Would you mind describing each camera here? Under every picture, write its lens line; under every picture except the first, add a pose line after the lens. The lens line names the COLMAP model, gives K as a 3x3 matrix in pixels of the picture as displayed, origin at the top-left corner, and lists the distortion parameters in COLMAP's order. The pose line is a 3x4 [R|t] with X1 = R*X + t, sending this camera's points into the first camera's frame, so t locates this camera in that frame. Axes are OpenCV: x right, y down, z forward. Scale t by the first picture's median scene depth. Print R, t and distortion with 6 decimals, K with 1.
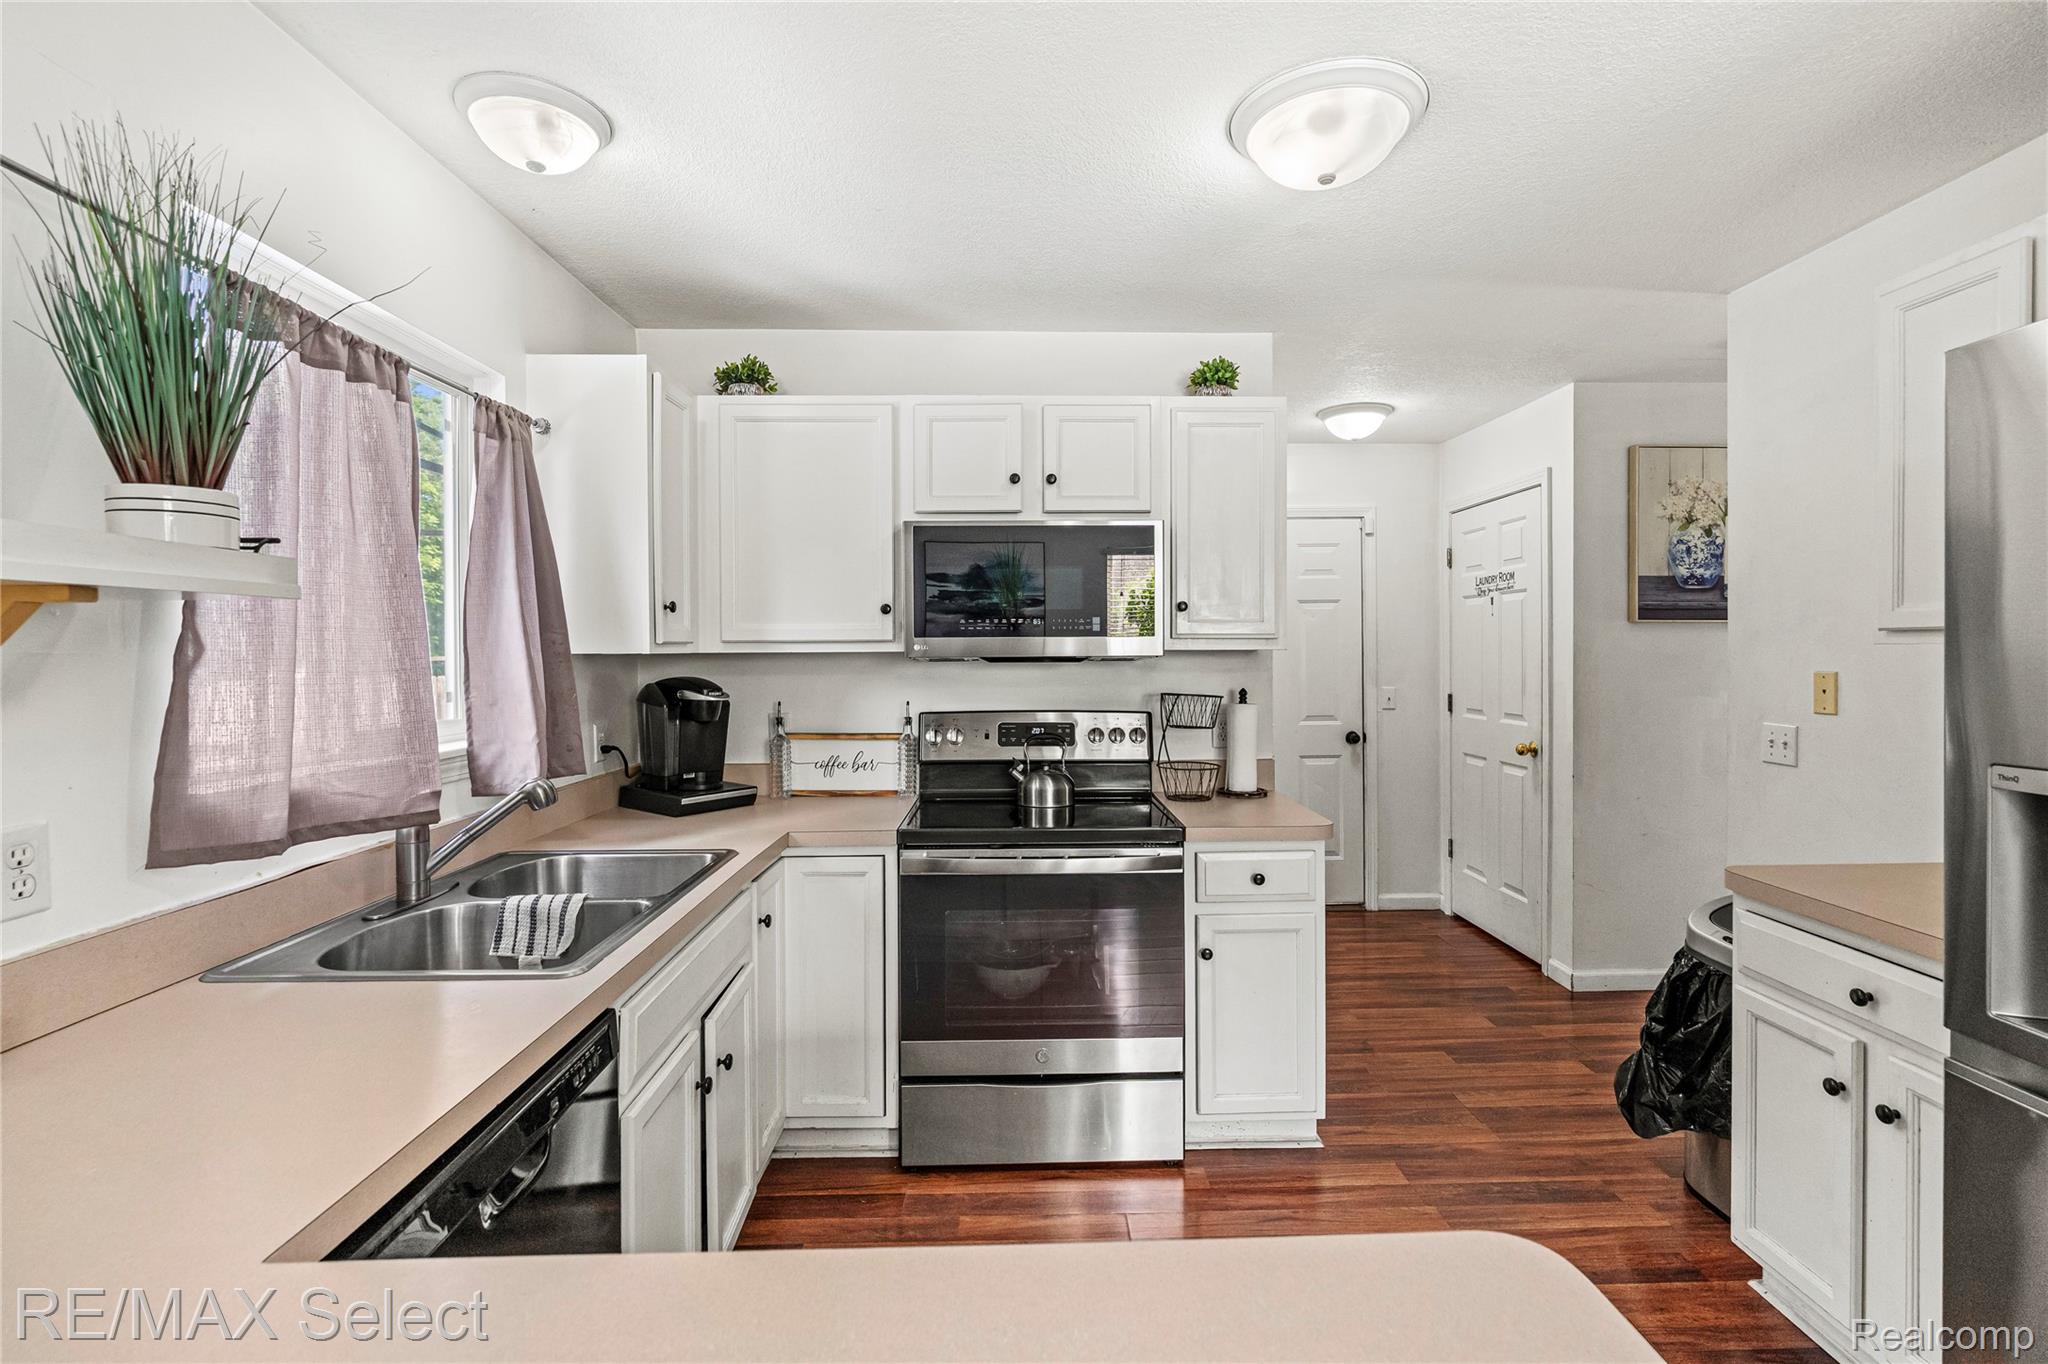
lens RADIAL K [[922.2, 0, 1029.5], [0, 922.2, 661.7], [0, 0, 1]] dist [-0.010157, 0.000163]
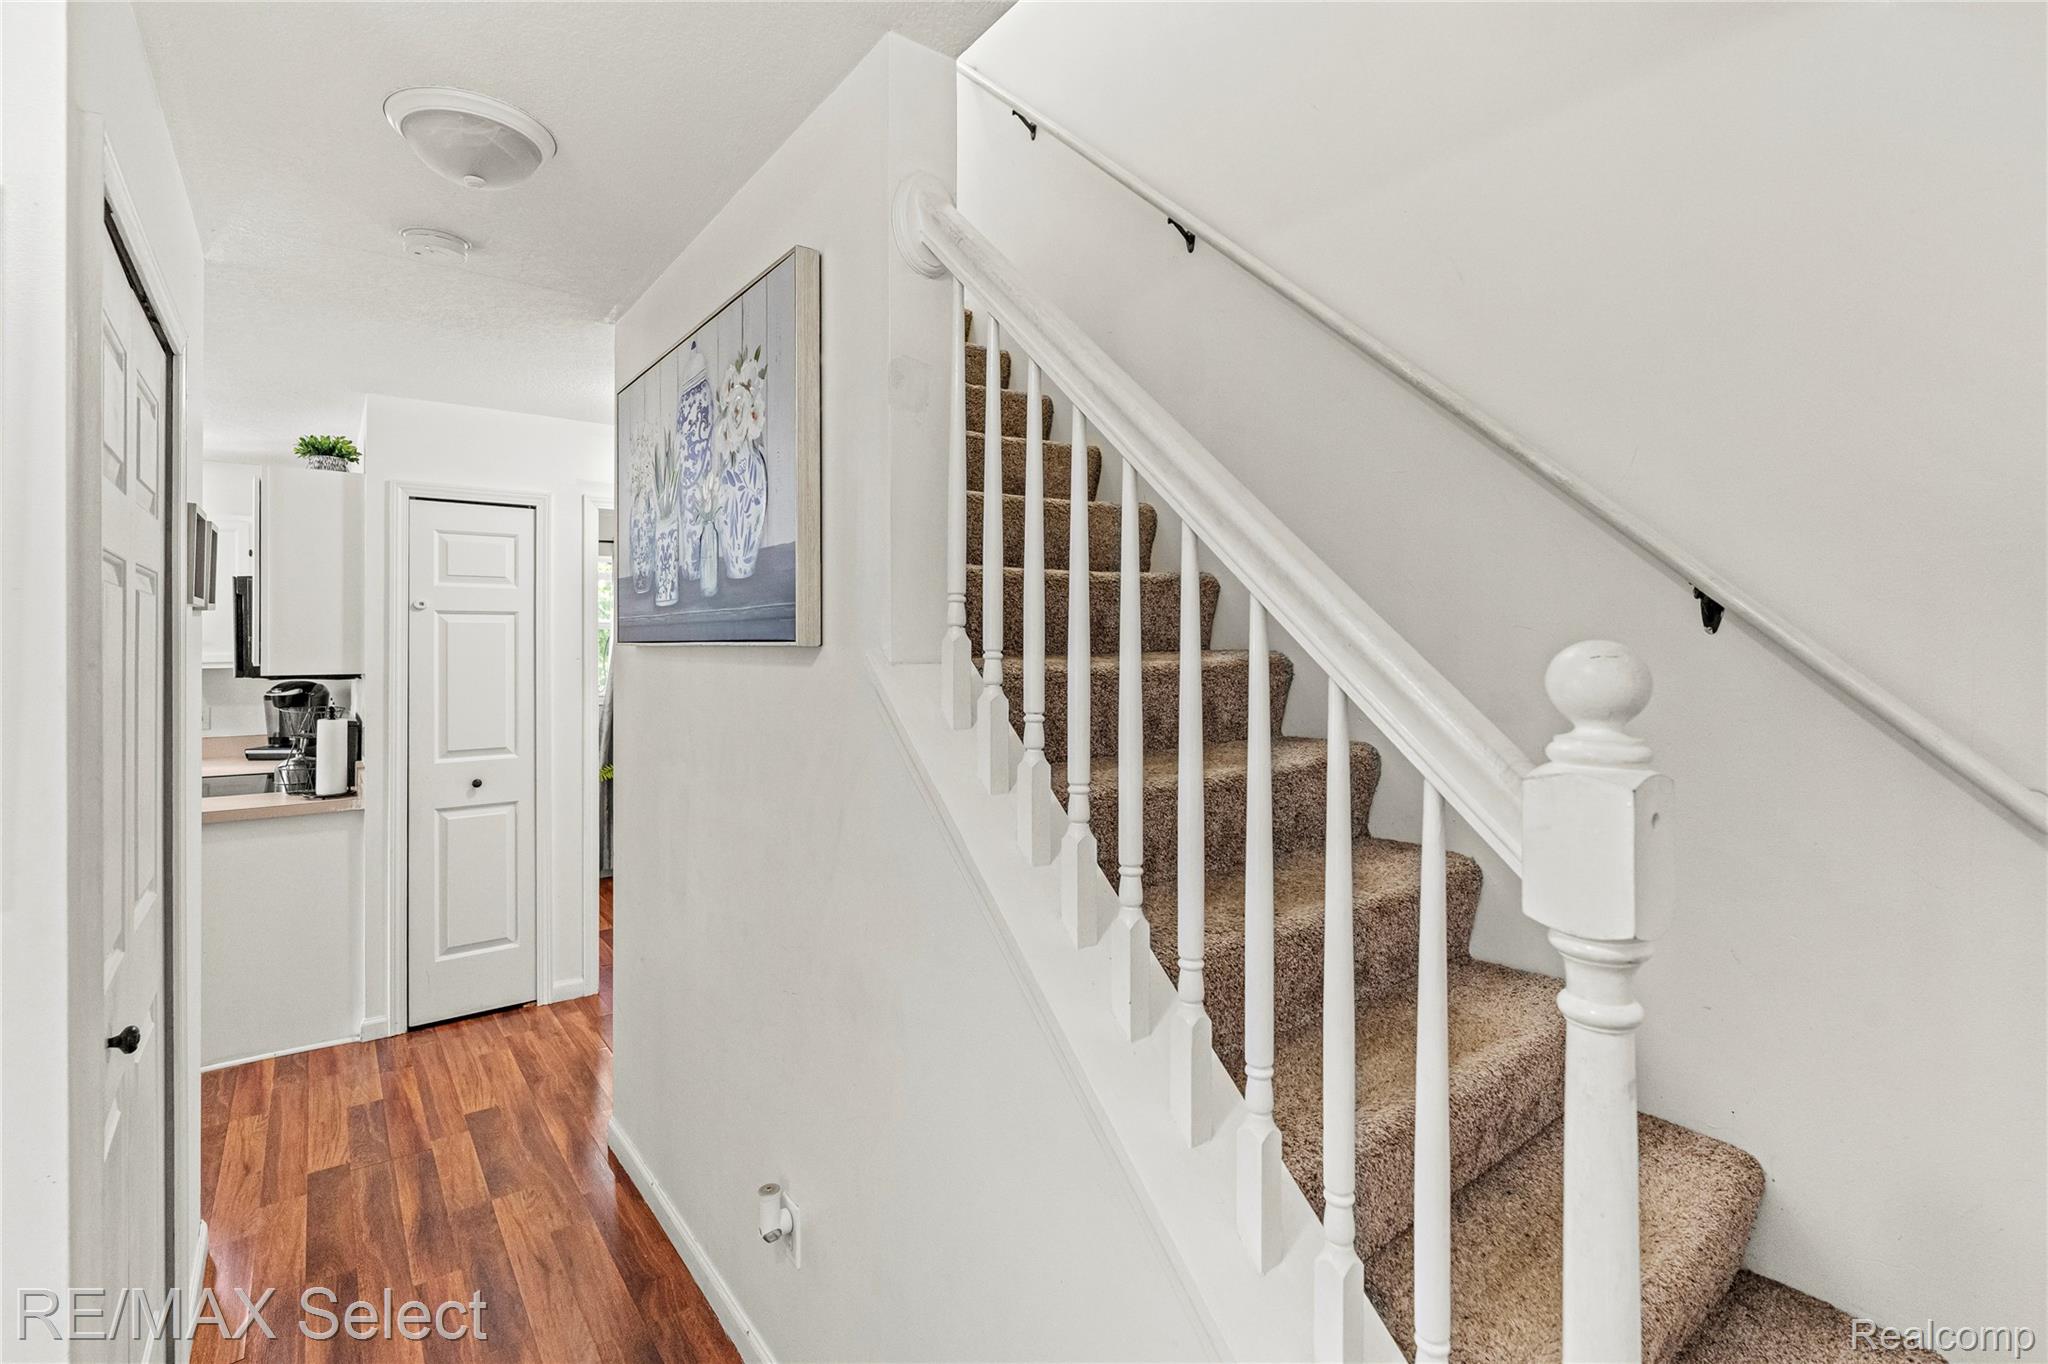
lens RADIAL K [[936.3, 0, 1035.2], [0, 936.3, 643.1], [0, 0, 1]] dist [0.005186, 0.000736]
pose [[0.591839, 0.007659, -0.806020, 1.893445], [-0.014775, 0.999890, -0.001347, -0.067755], [0.805921, 0.012706, 0.591887, 1.114554]]
